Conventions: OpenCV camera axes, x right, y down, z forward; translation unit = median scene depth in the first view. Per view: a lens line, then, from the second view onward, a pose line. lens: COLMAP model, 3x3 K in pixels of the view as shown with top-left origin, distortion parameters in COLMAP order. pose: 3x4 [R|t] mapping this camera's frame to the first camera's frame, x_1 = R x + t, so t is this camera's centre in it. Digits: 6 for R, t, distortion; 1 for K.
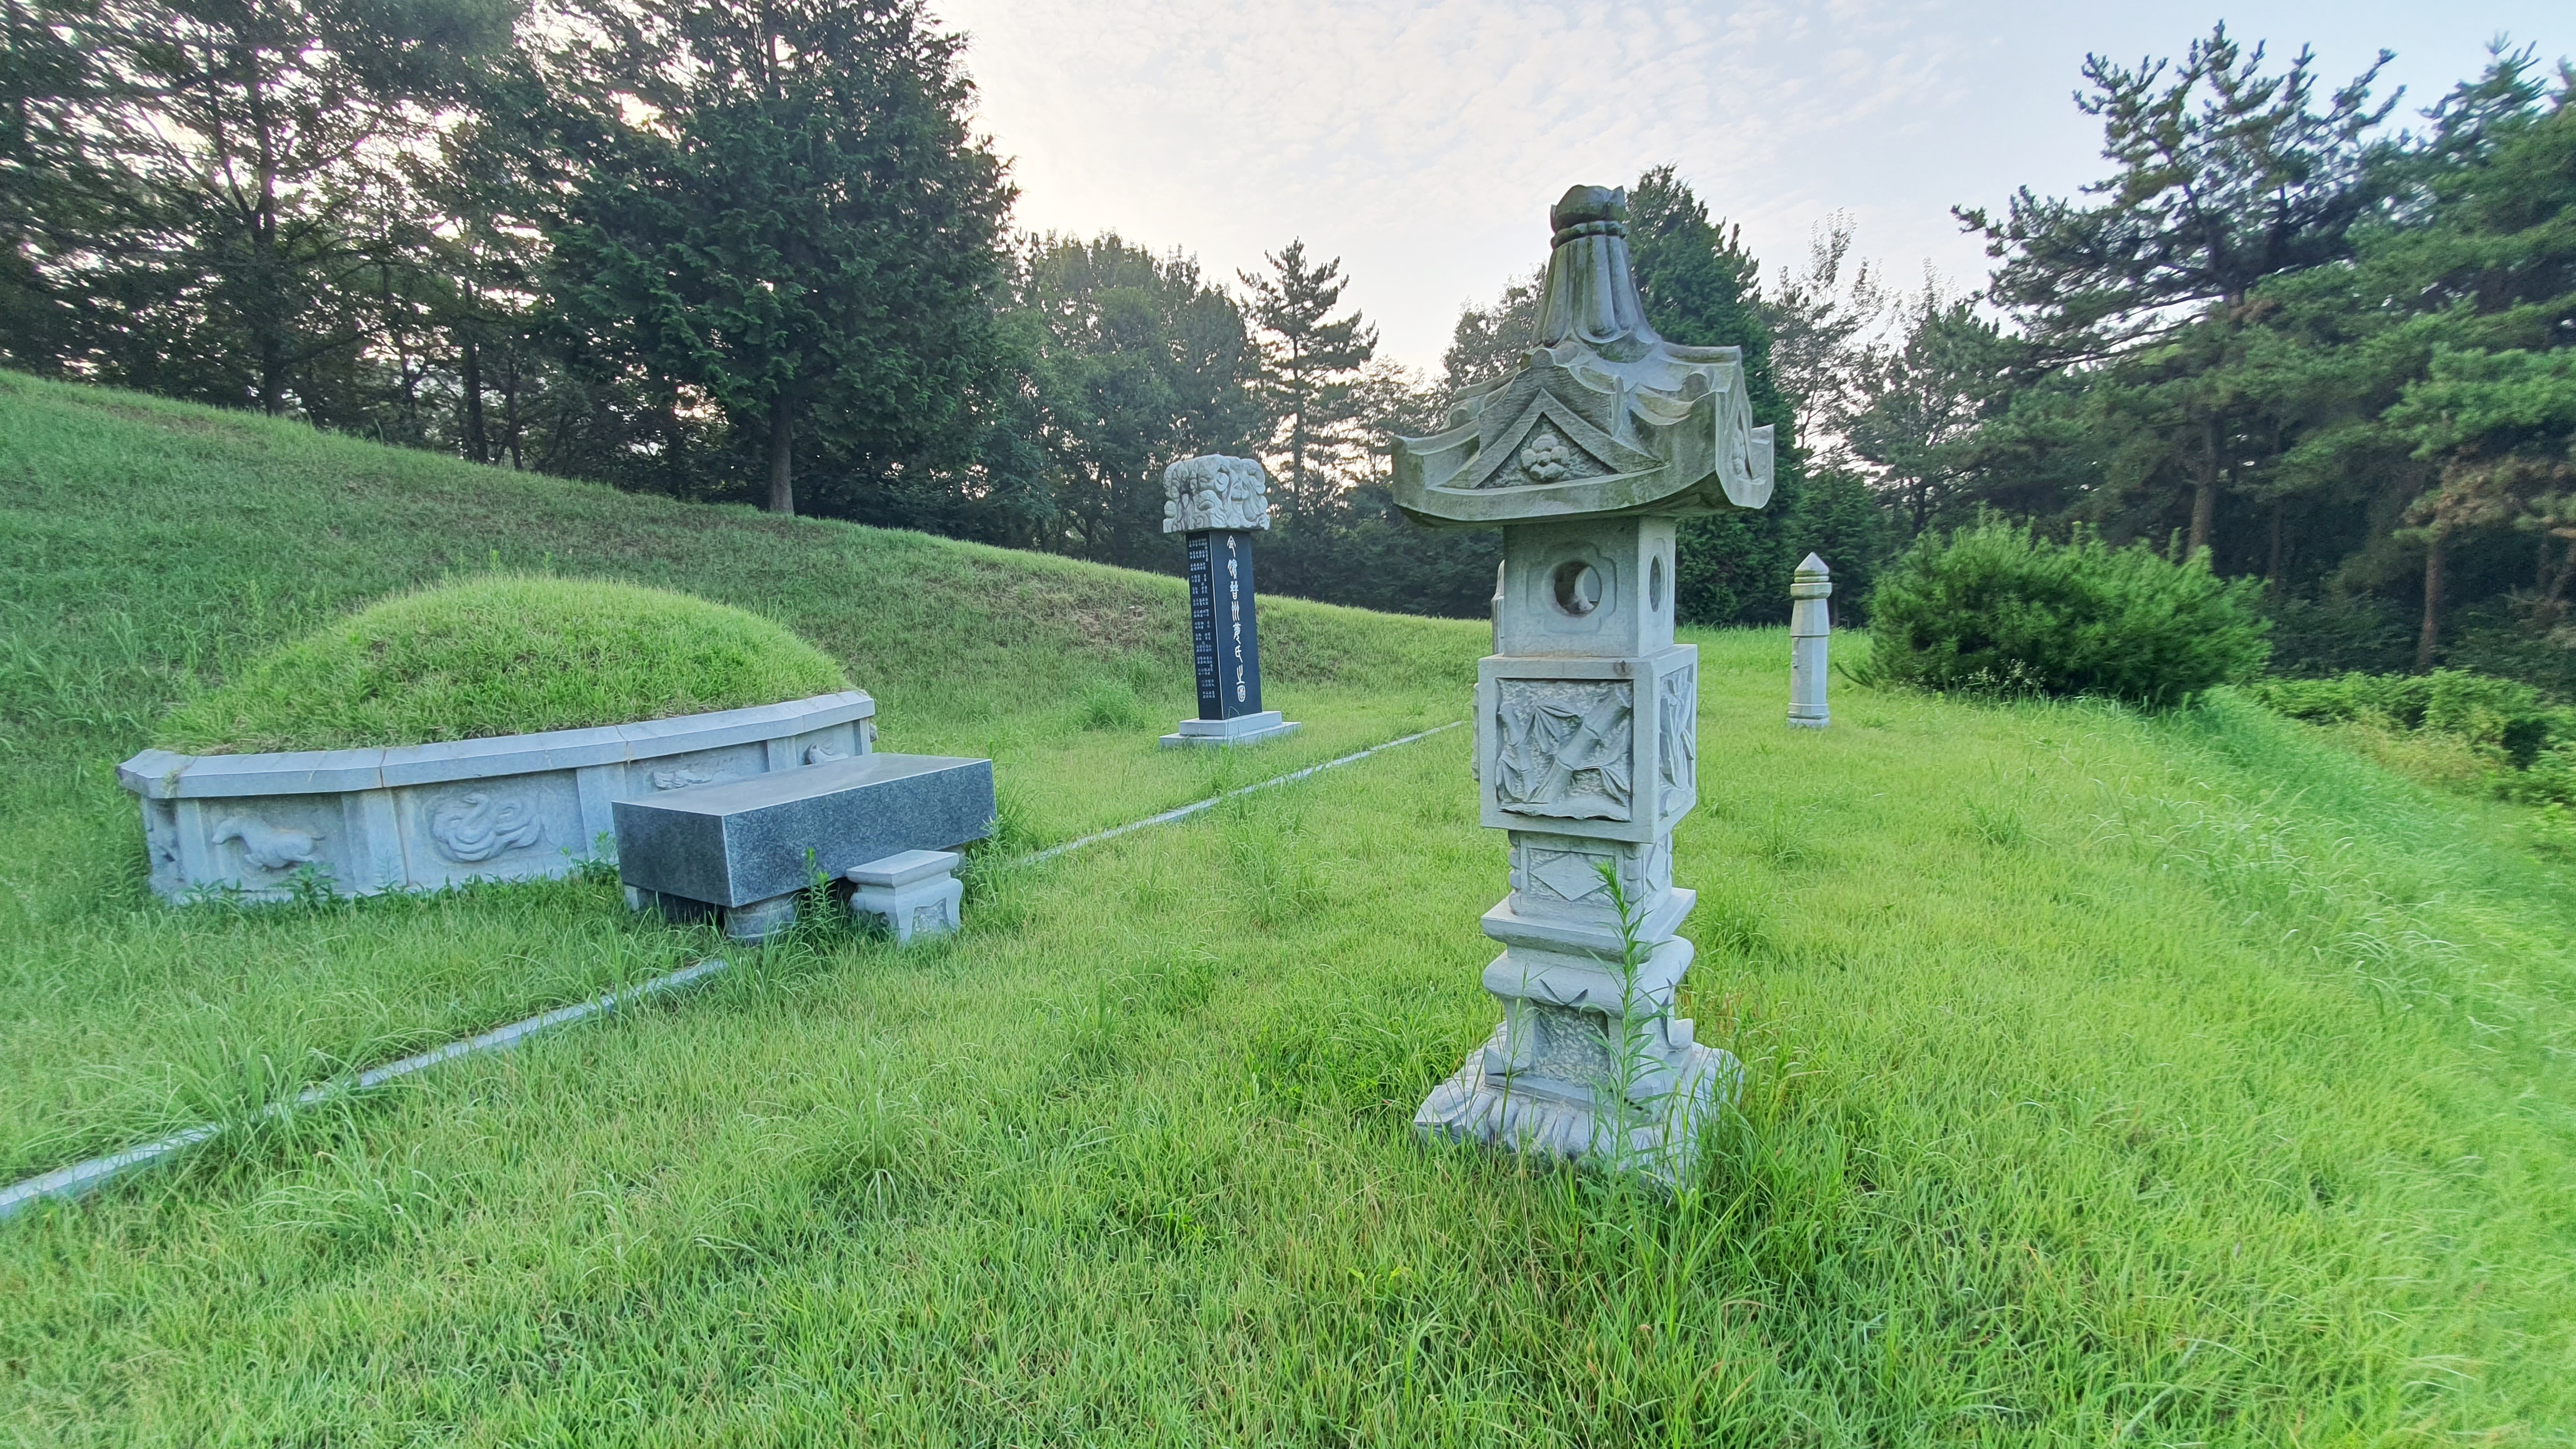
lens RADIAL K [[1029.7, 0, 1283.2], [0, 1029.7, 714.5], [0, 0, 1]] dist [-0.000258, -0.000534]
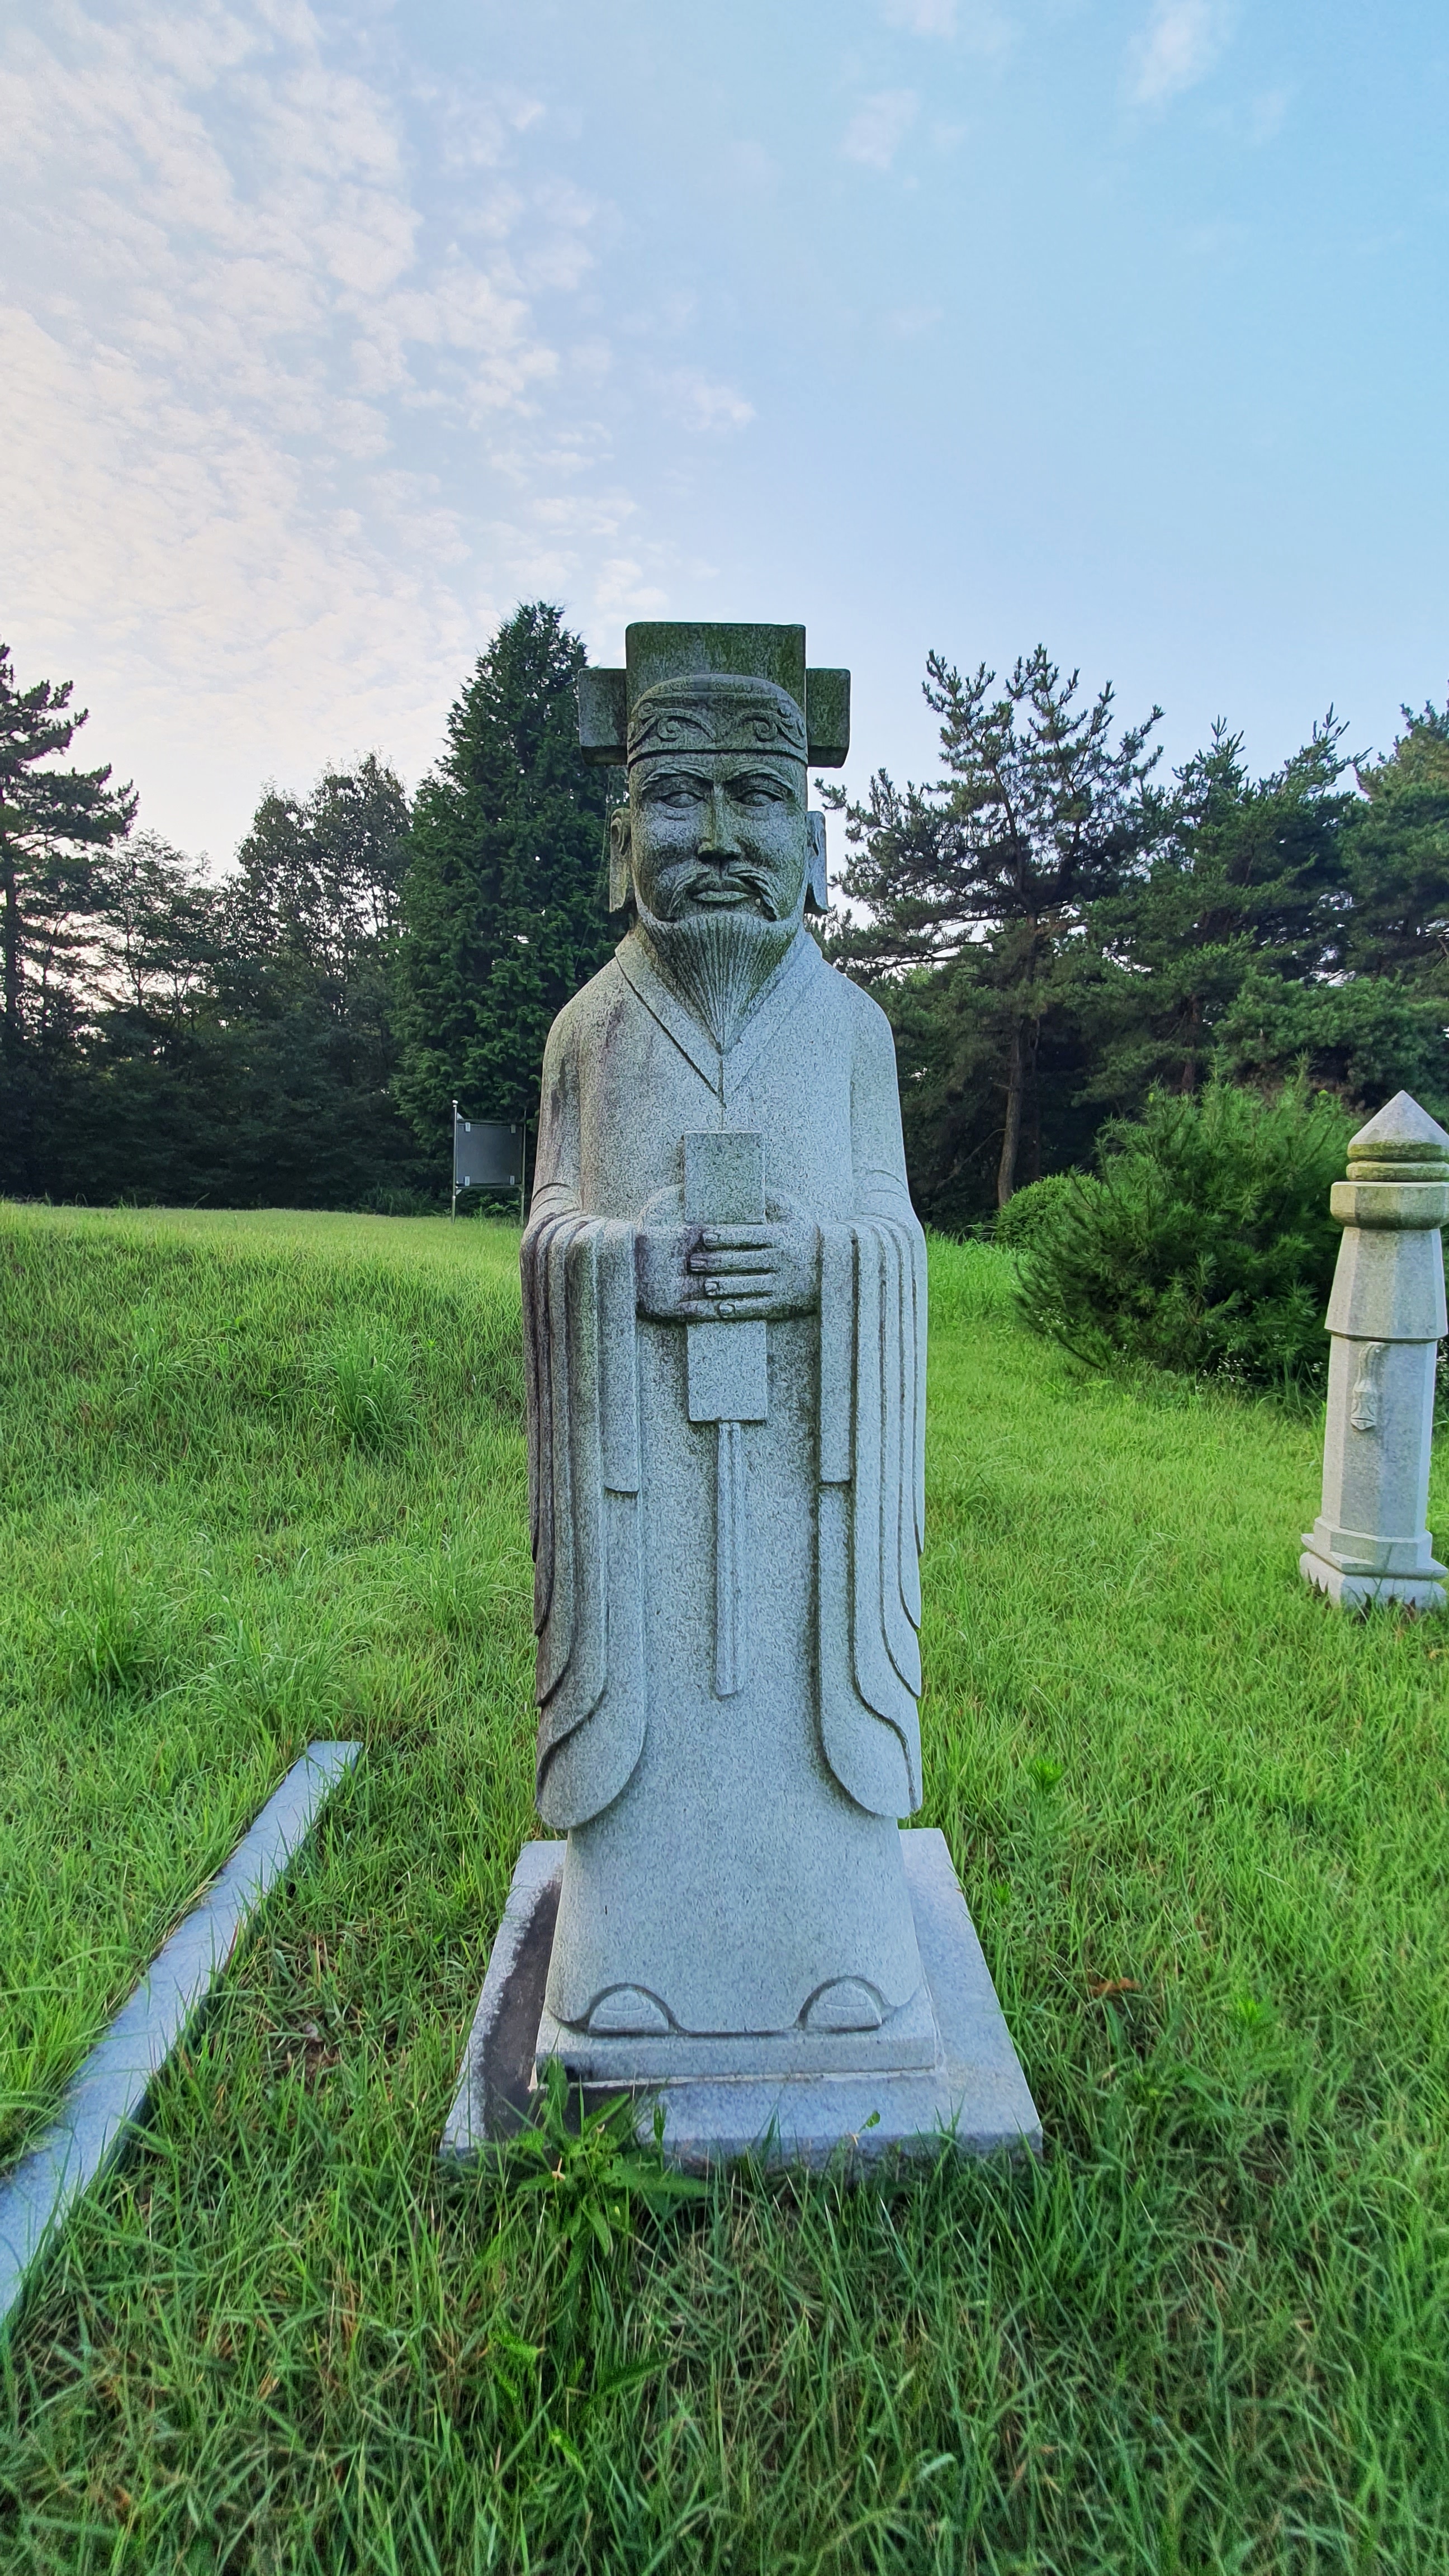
lens RADIAL K [[1029.7, 0, 742.9], [0, 1029.7, 1289.5], [0, 0, 1]] dist [-0.000258, -0.000534]
pose [[0.828563, -0.031257, 0.559023, 0.048205], [0.031393, 0.999463, 0.009354, -0.033662], [-0.559015, 0.009799, 0.829099, 0.275541]]
